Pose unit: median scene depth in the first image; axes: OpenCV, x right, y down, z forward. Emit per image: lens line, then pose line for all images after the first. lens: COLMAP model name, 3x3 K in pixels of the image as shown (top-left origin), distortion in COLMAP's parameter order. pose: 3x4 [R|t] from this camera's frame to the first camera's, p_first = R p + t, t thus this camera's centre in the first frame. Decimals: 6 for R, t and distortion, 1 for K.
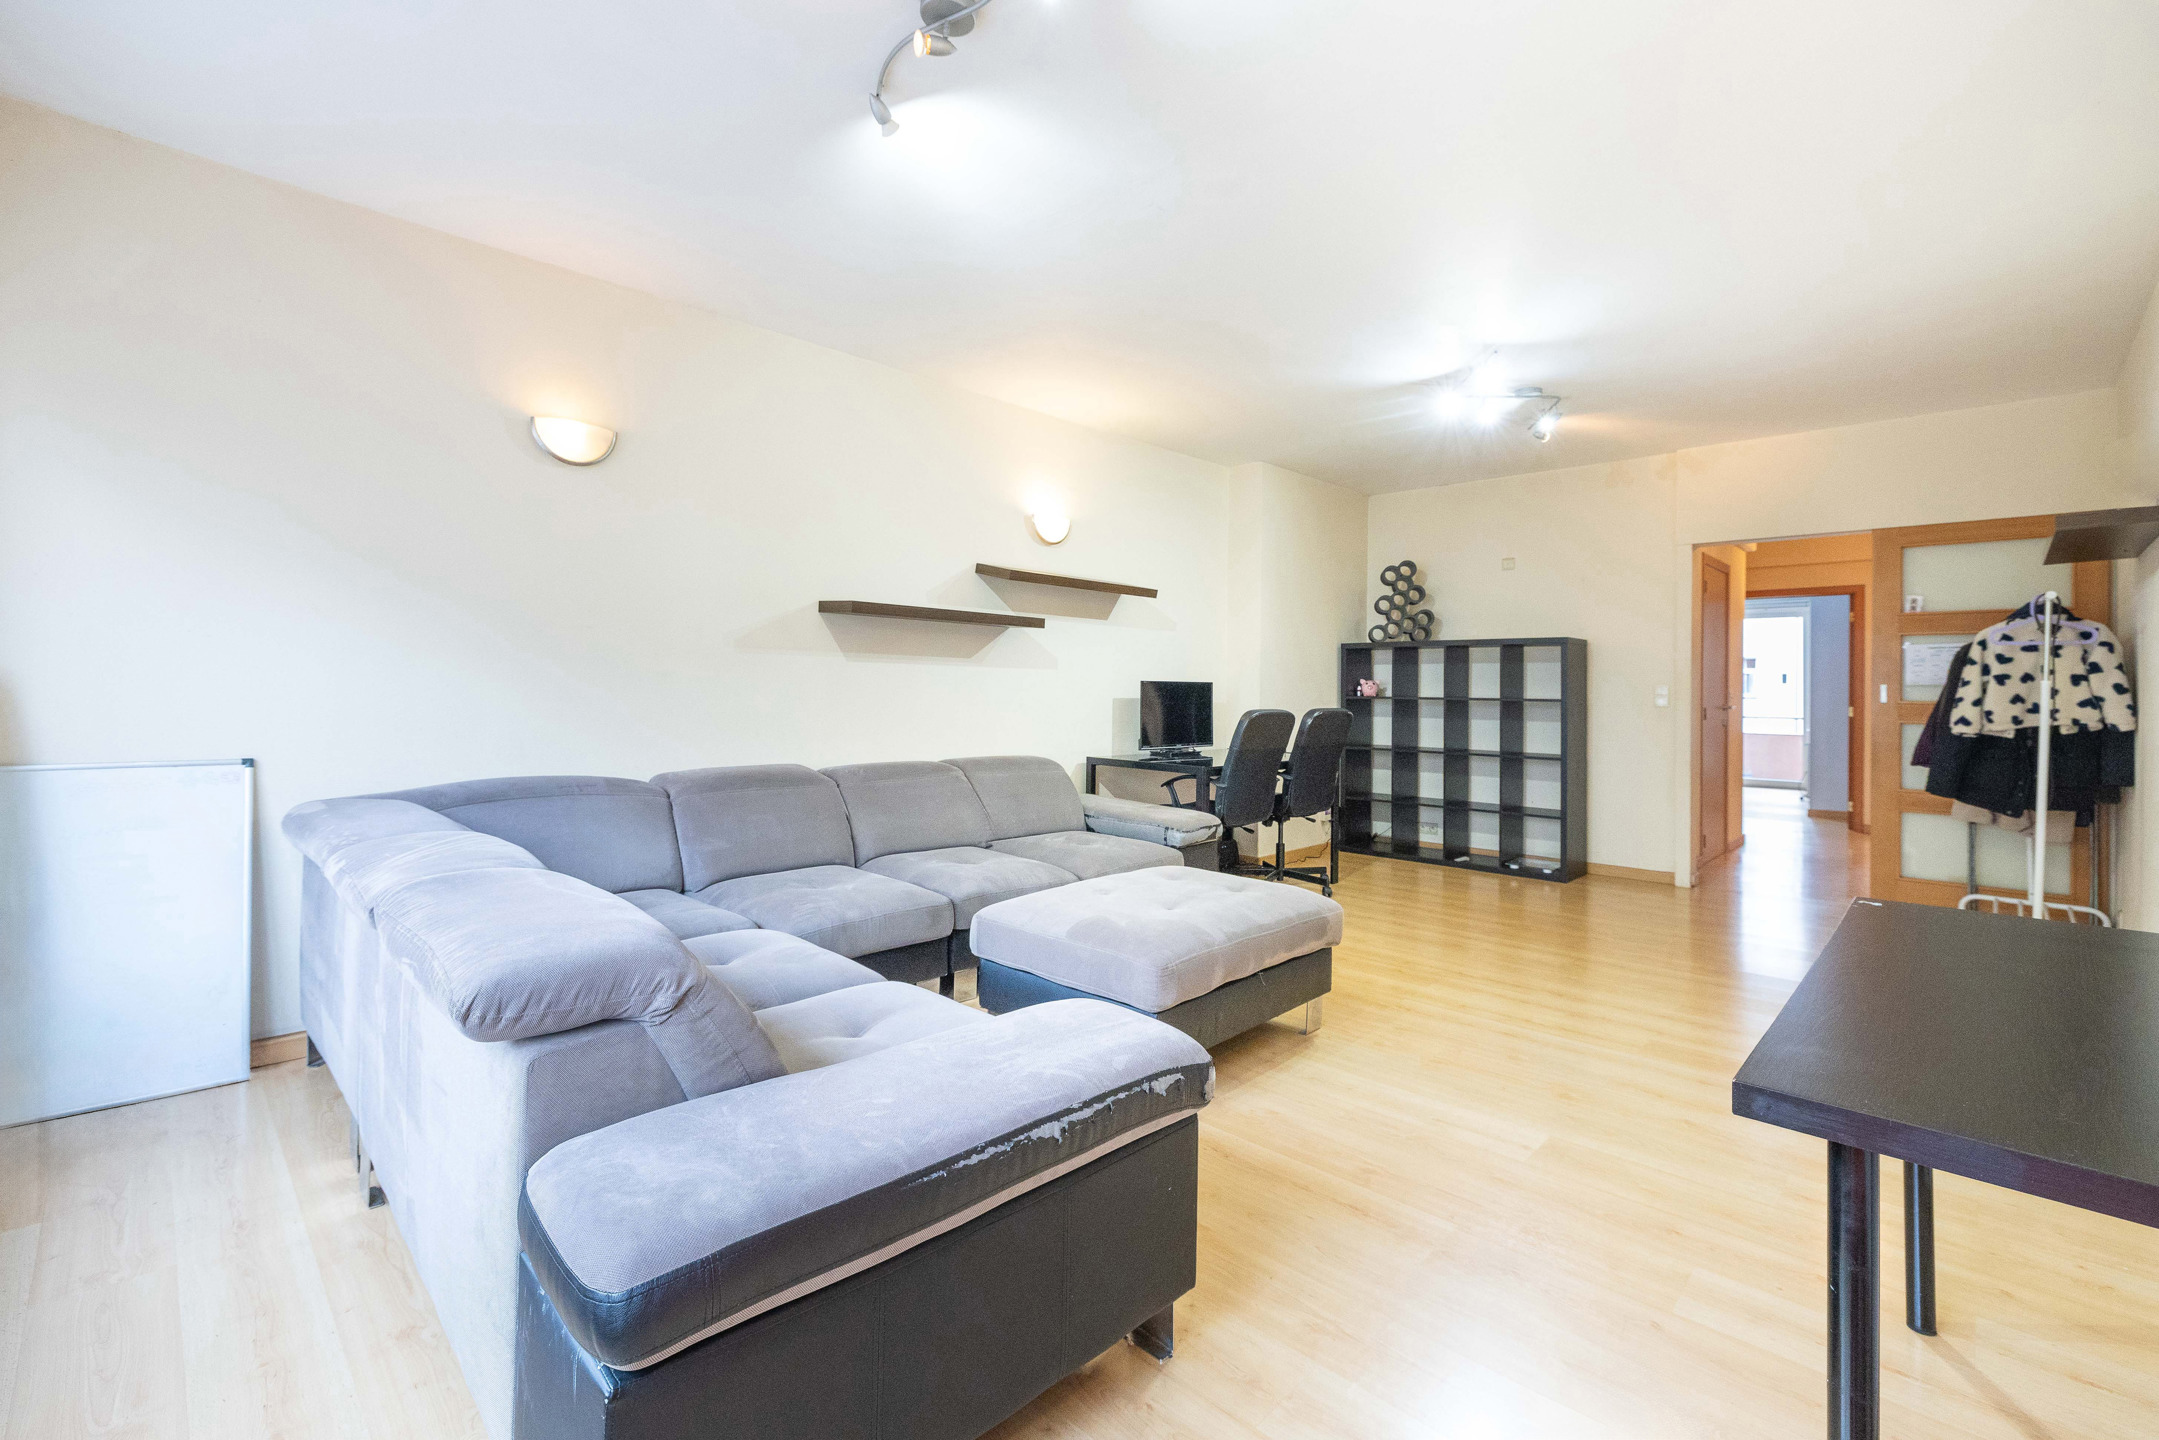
lens RADIAL K [[911.7, 0, 1063.7], [0, 911.7, 692.0], [0, 0, 1]] dist [-0.011877, 0.000229]
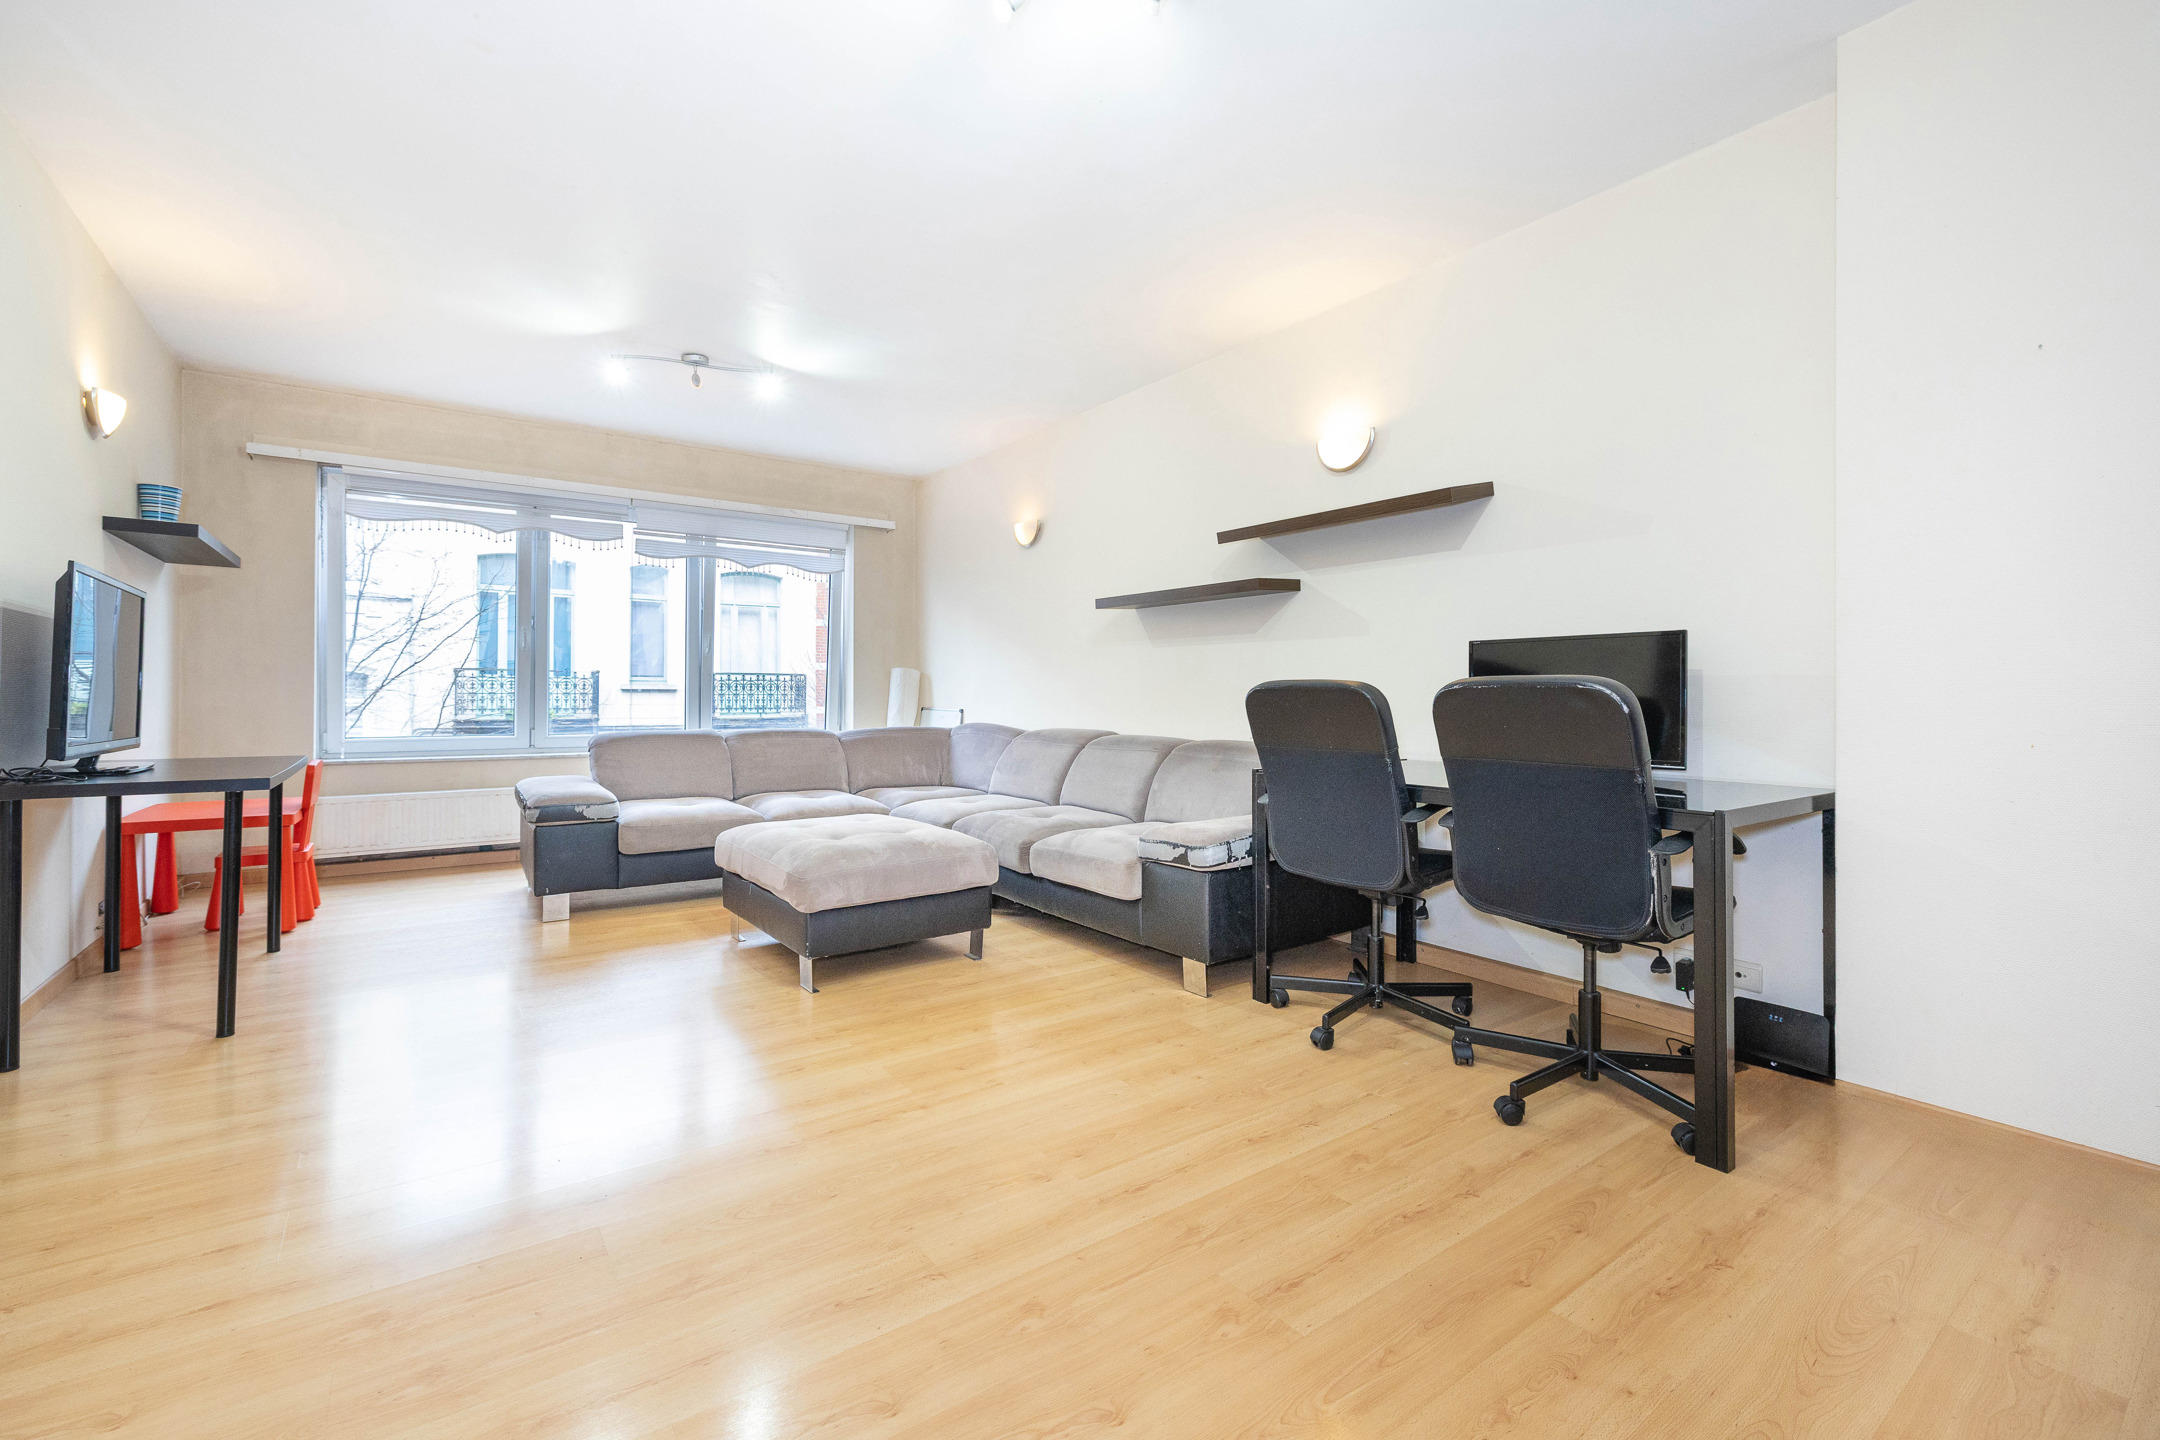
lens RADIAL K [[912.1, 0, 1064.2], [0, 912.1, 692.0], [0, 0, 1]] dist [-0.011877, 0.000229]
pose [[-0.144856, -0.016772, -0.989311, 0.750166], [-0.004098, 0.999858, -0.016351, 0.033940], [0.989444, 0.001685, -0.144904, 0.865287]]
